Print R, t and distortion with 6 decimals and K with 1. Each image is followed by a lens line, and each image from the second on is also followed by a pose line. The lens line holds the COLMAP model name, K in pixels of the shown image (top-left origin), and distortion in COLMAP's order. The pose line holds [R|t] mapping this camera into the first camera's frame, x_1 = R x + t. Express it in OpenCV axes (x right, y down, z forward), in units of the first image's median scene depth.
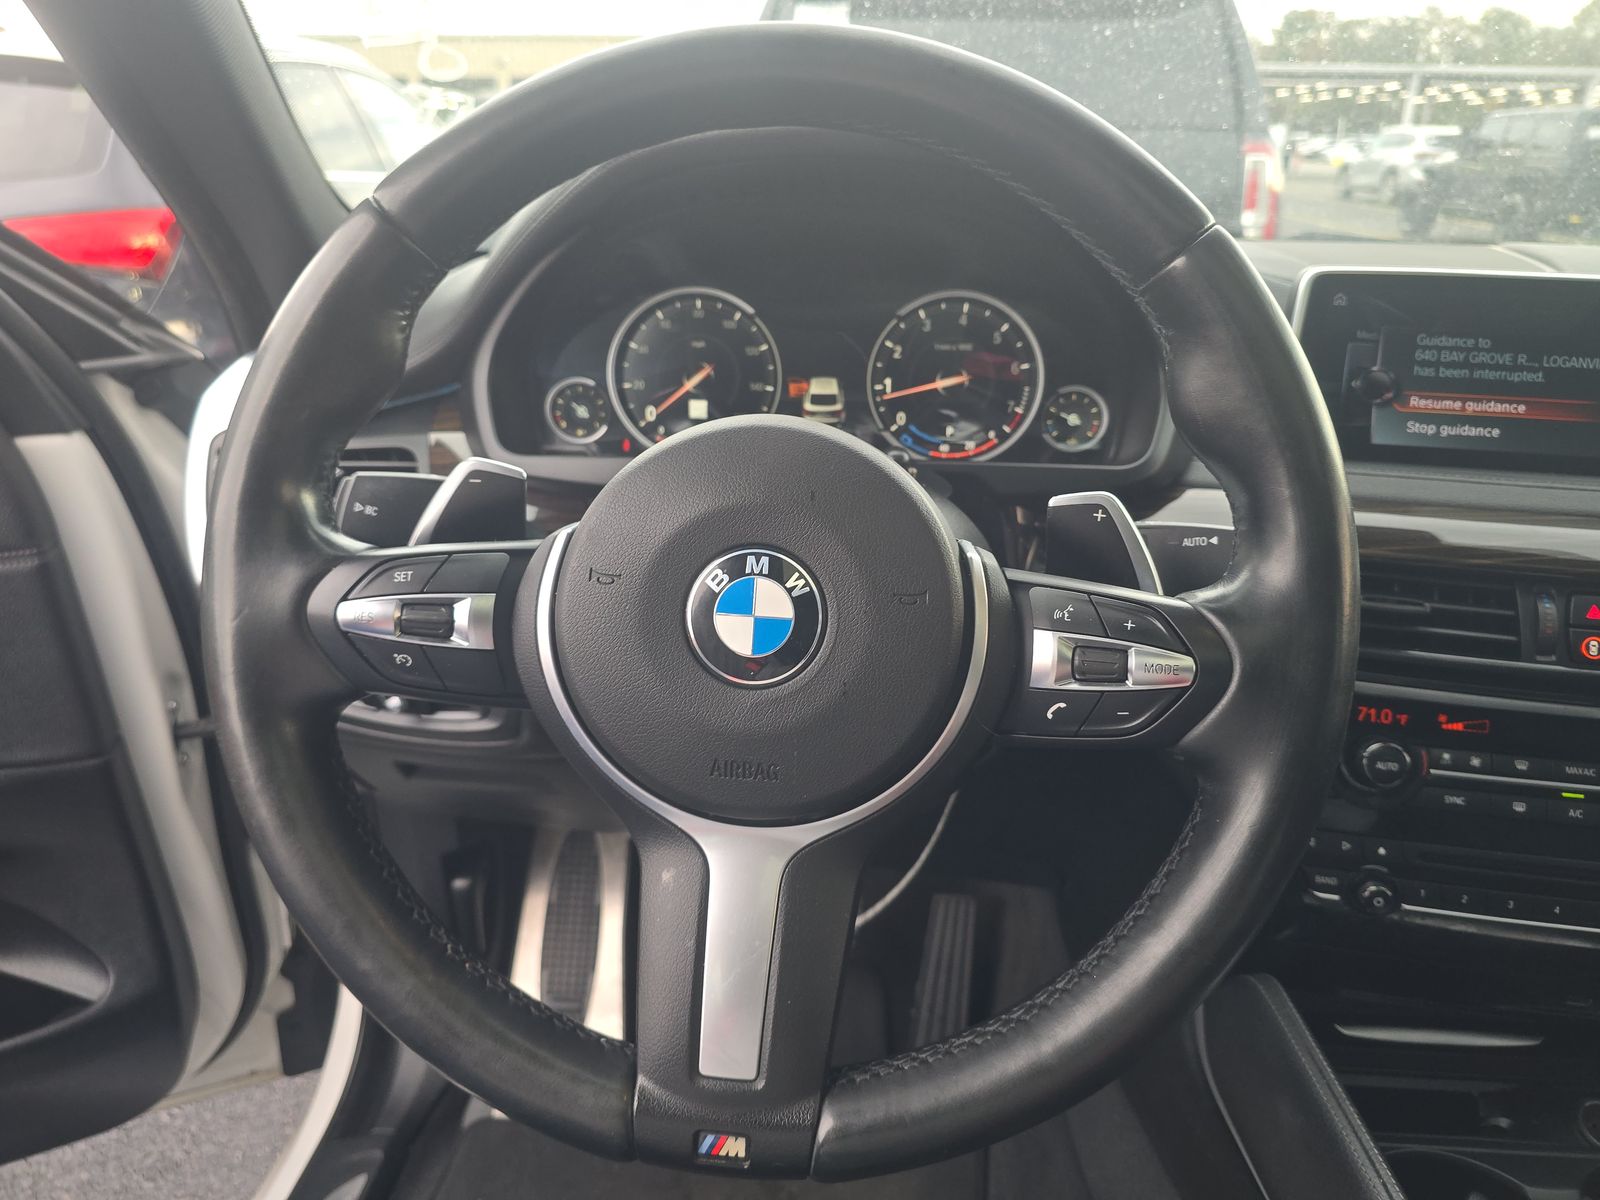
lens RADIAL K [[1153.3, 0, 798.9], [0, 1153.3, 665.1], [0, 0, 1]] dist [0.082784, -0.105383]
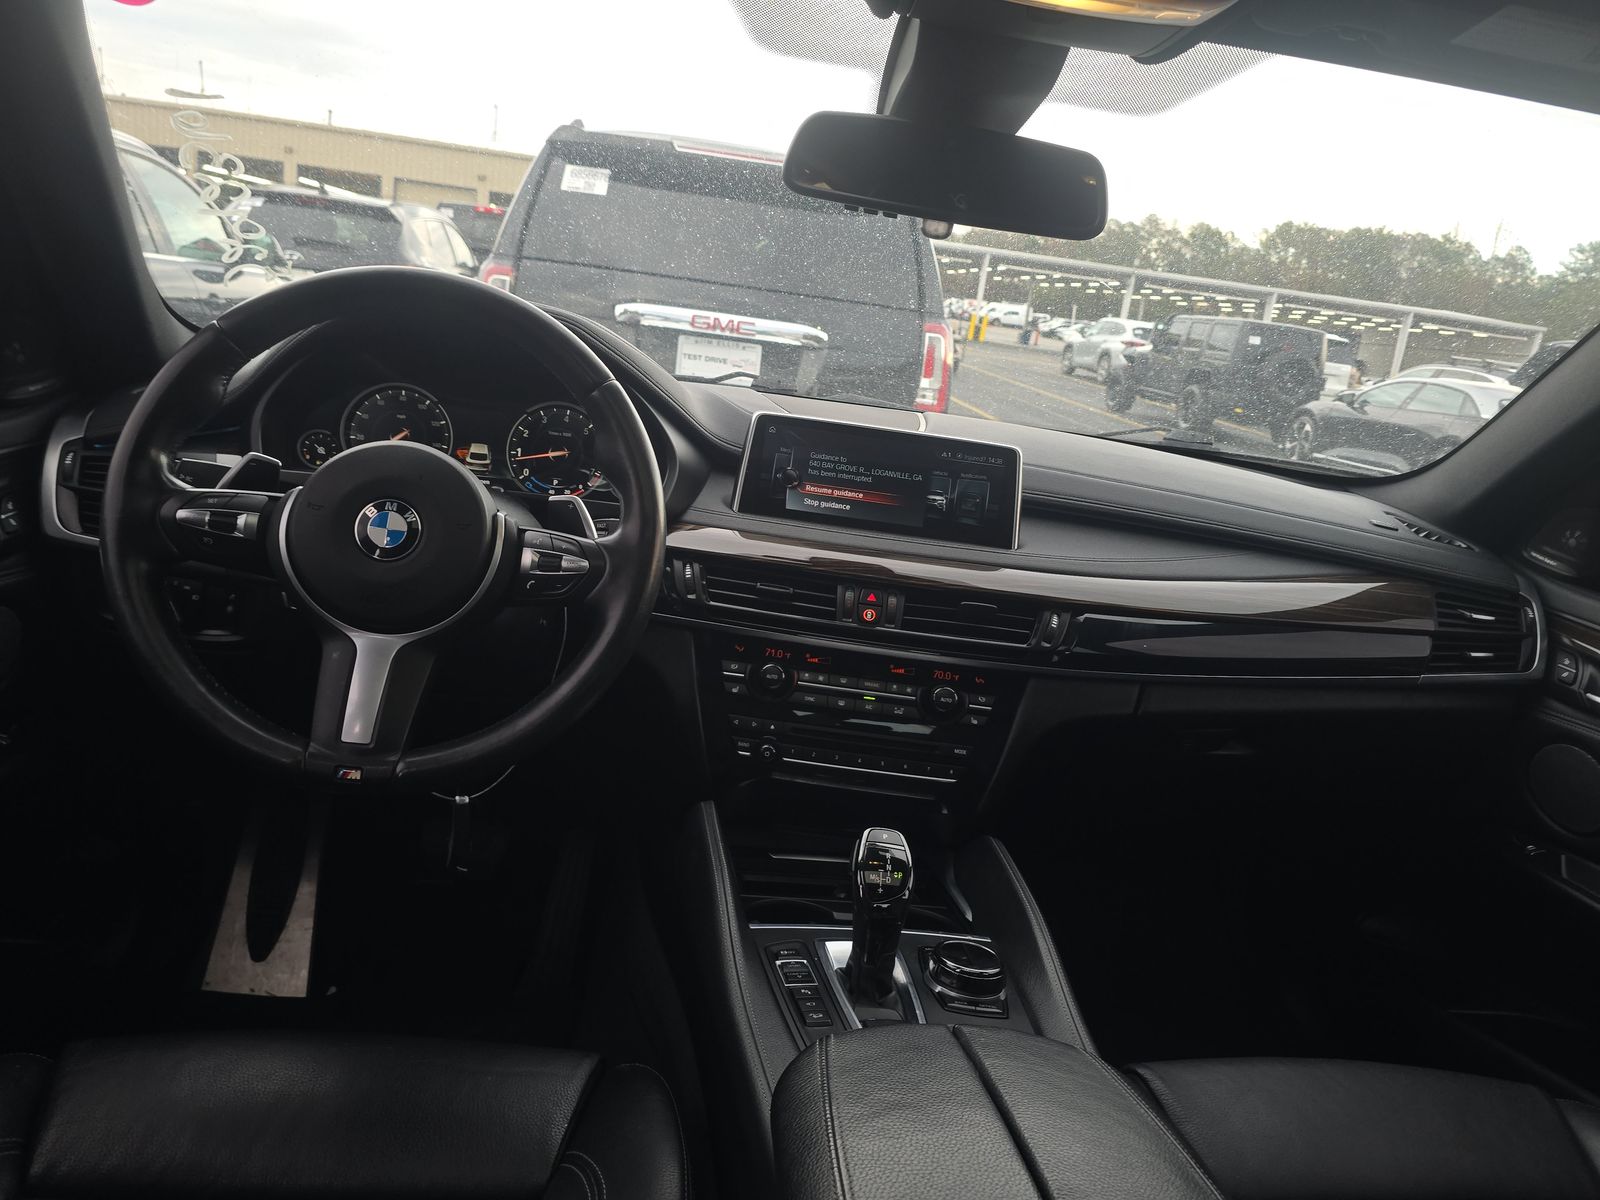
lens RADIAL K [[1144.4, 0, 800.0], [0, 1144.4, 600.0], [0, 0, 1]] dist [0.050596, -0.003857]
pose [[0.977323, 0.066685, 0.200982, 0.174534], [-0.036268, 0.987809, -0.151389, 0.232308], [-0.208627, 0.140667, 0.967826, -0.743201]]
